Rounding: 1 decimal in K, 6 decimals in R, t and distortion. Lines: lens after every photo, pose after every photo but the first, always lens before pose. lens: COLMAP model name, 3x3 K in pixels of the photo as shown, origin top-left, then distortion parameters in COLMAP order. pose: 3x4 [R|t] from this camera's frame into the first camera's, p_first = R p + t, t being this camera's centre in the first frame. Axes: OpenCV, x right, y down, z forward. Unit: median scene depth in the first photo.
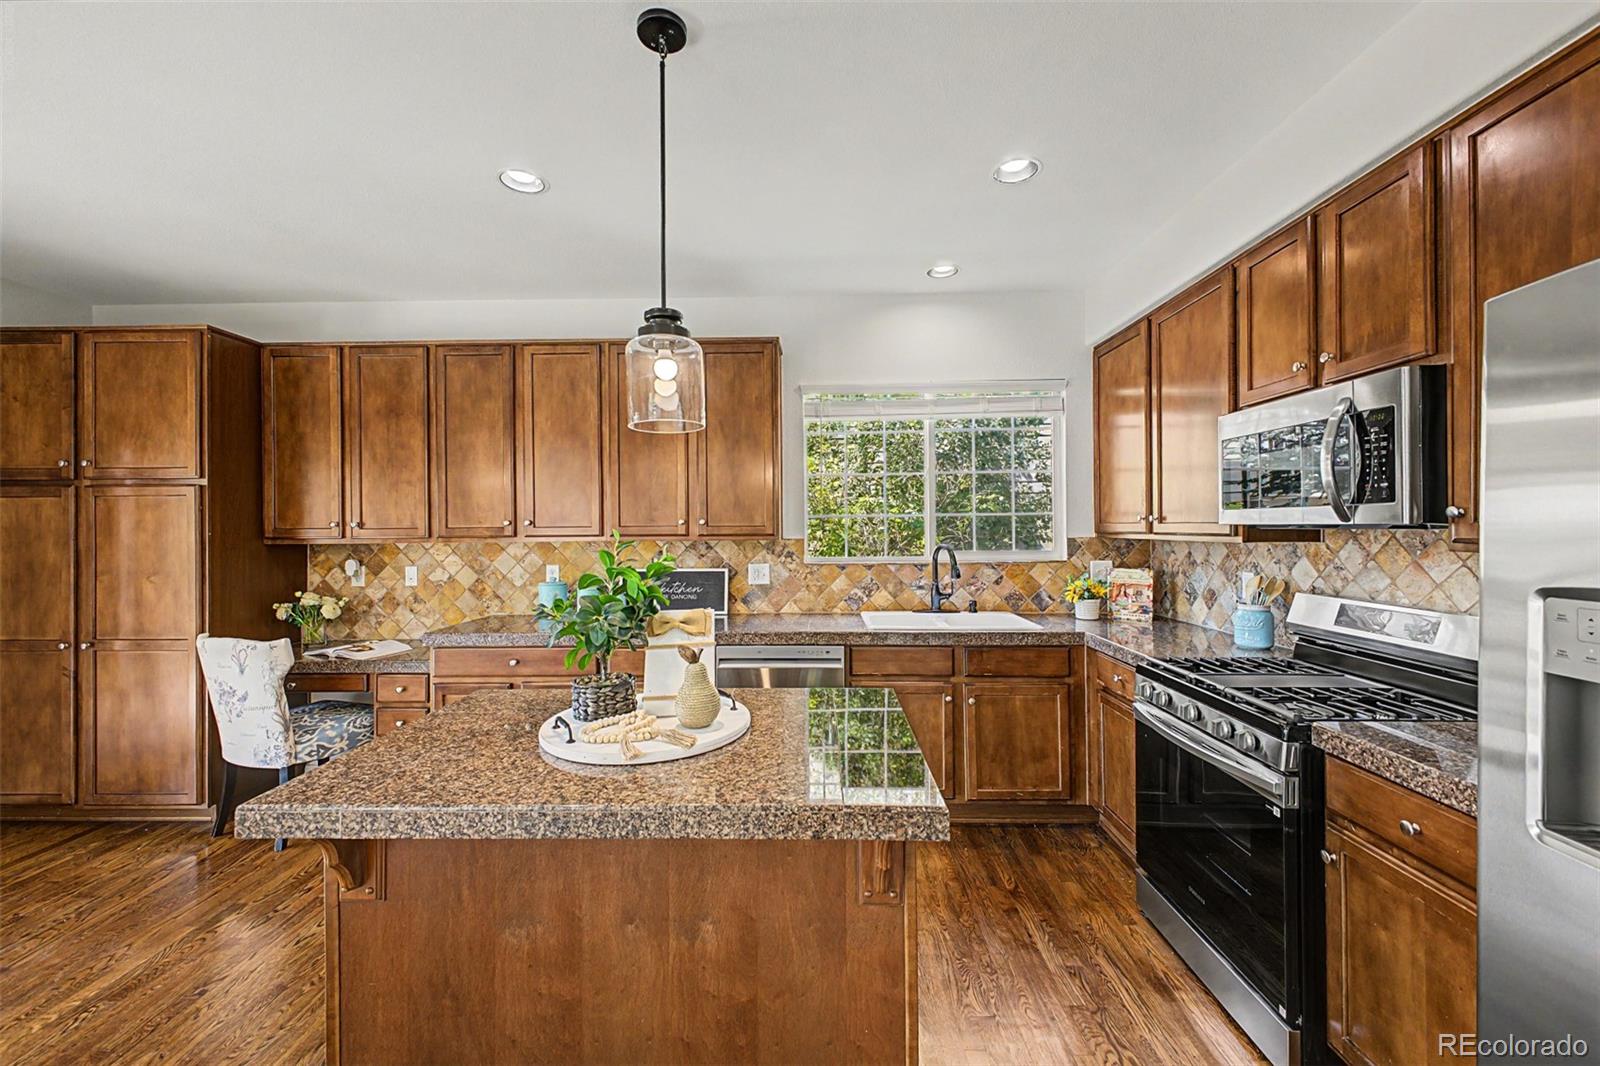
lens RADIAL K [[632.4, 0, 804.3], [0, 632.4, 526.3], [0, 0, 1]] dist [0.003157, -0.000024]
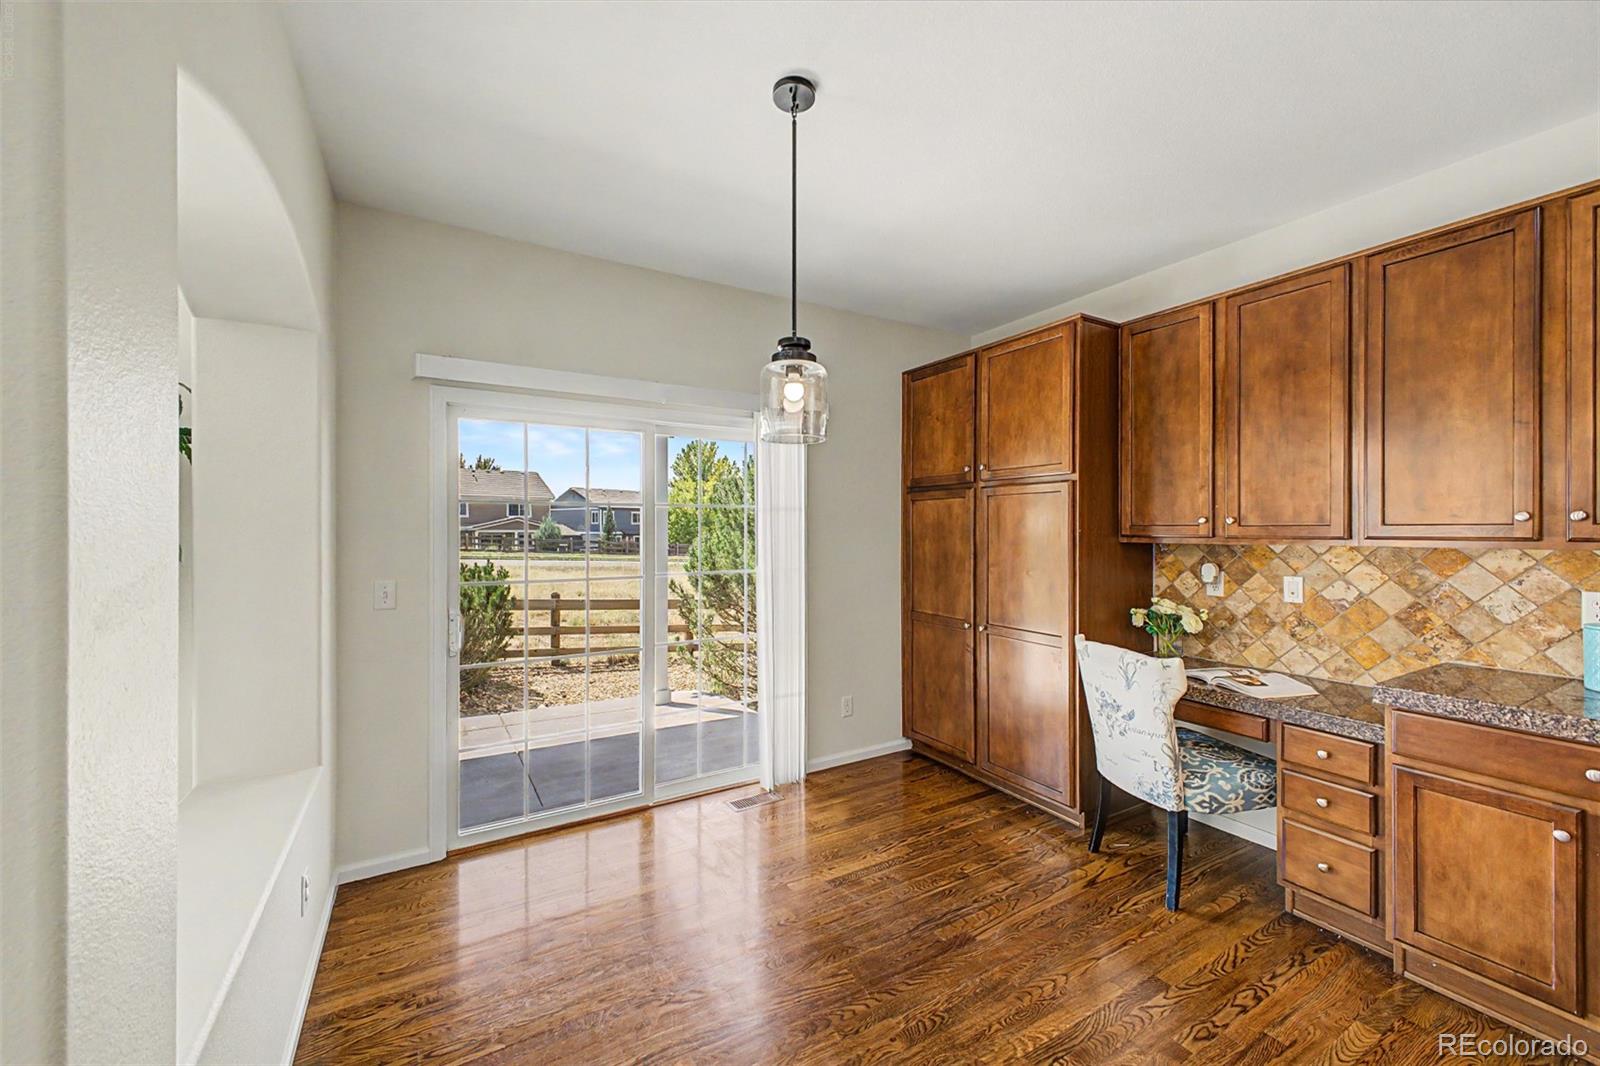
lens RADIAL K [[625.2, 0, 798.4], [0, 625.2, 529.7], [0, 0, 1]] dist [0.000438, -0.000115]
pose [[0.520789, 0.008004, -0.853648, -0.324013], [-0.001119, 0.999962, 0.008693, 0.002719], [0.853685, -0.003573, 0.520778, 0.129259]]
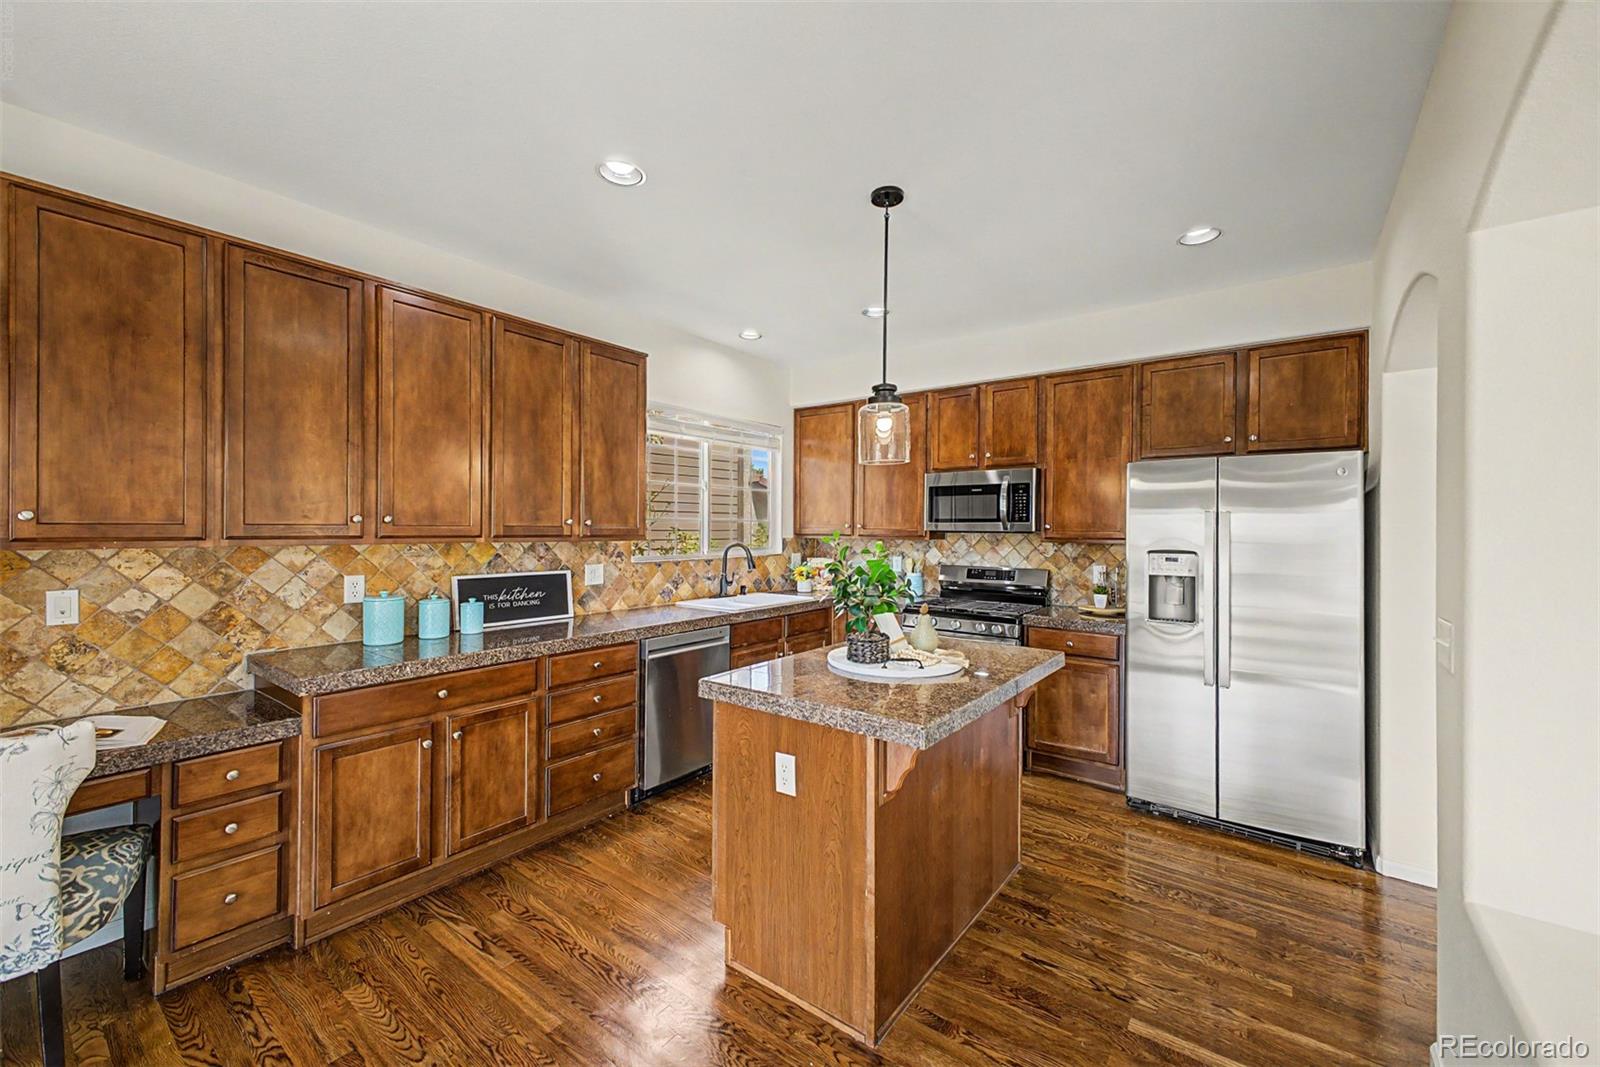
lens RADIAL K [[633.7, 0, 801.5], [0, 633.7, 530.6], [0, 0, 1]] dist [0.001104, -0.000125]
pose [[0.584274, 0.008468, 0.811512, -0.762575], [-0.010050, 0.999944, -0.003198, 0.005503], [-0.811494, -0.006287, 0.584327, 0.142235]]
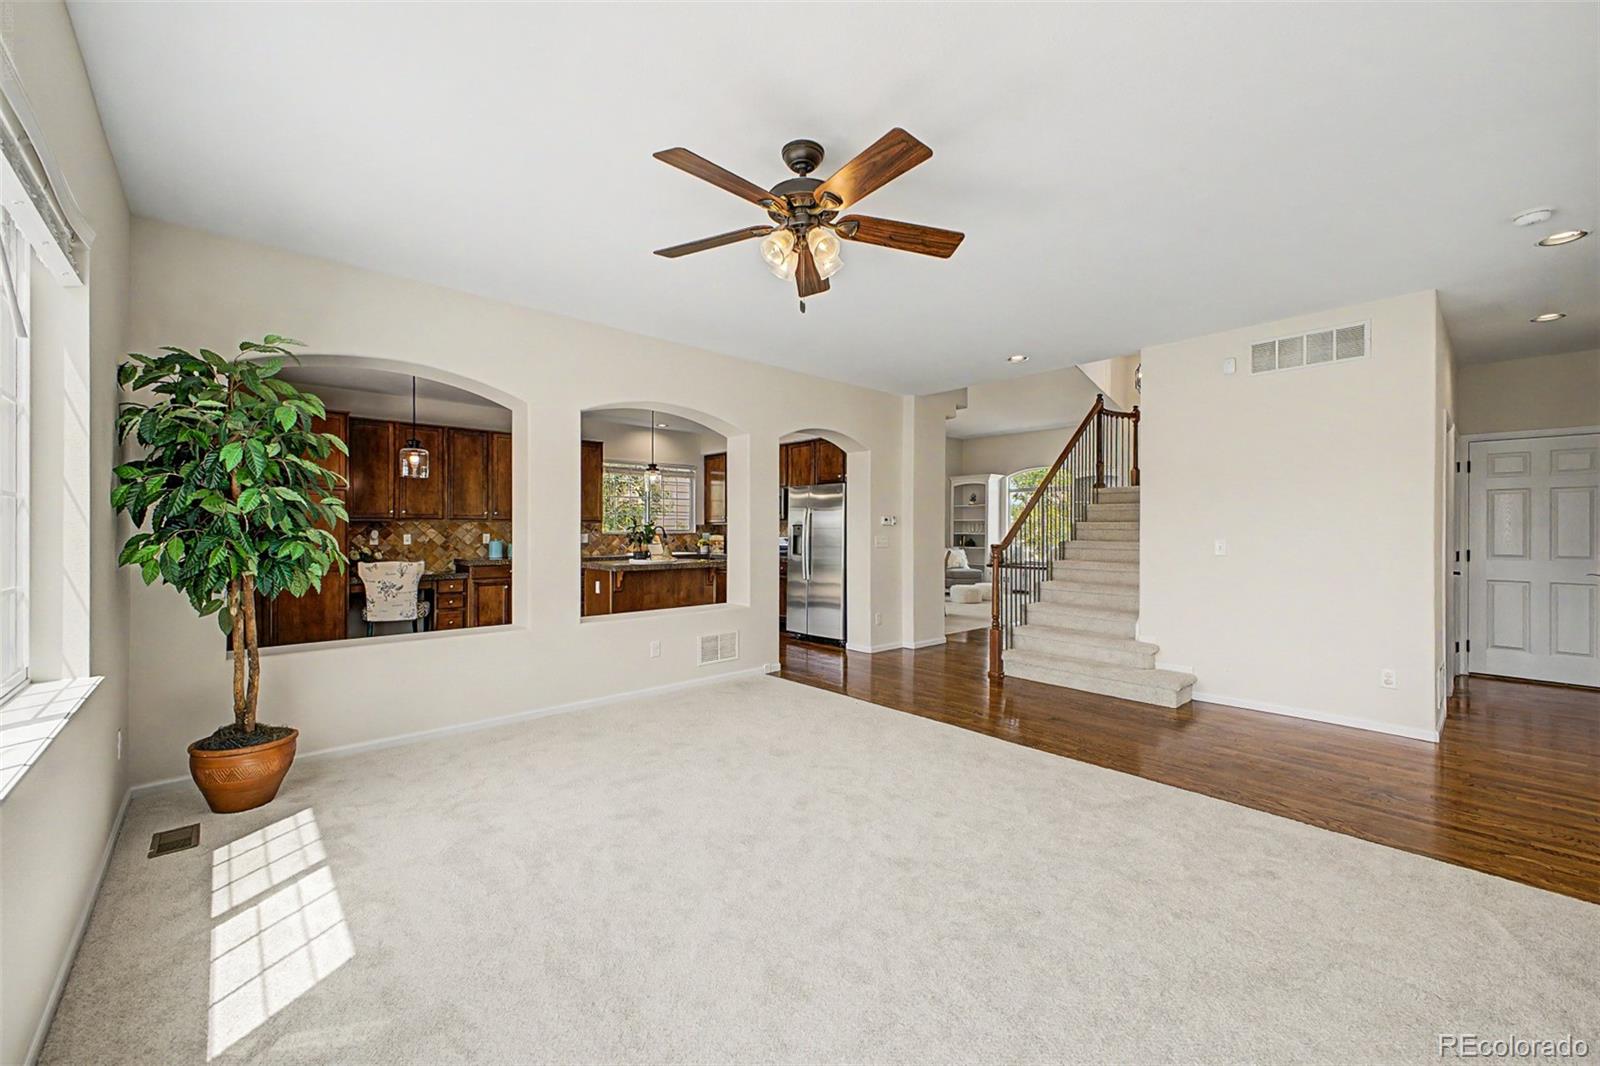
lens RADIAL K [[633.7, 0, 801.5], [0, 633.7, 530.1], [0, 0, 1]] dist [0.001104, -0.000125]
pose [[0.725648, 0.009359, 0.688002, -1.183355], [-0.005787, 0.999955, -0.007499, 0.063815], [-0.688041, 0.001460, 0.725670, -1.353387]]
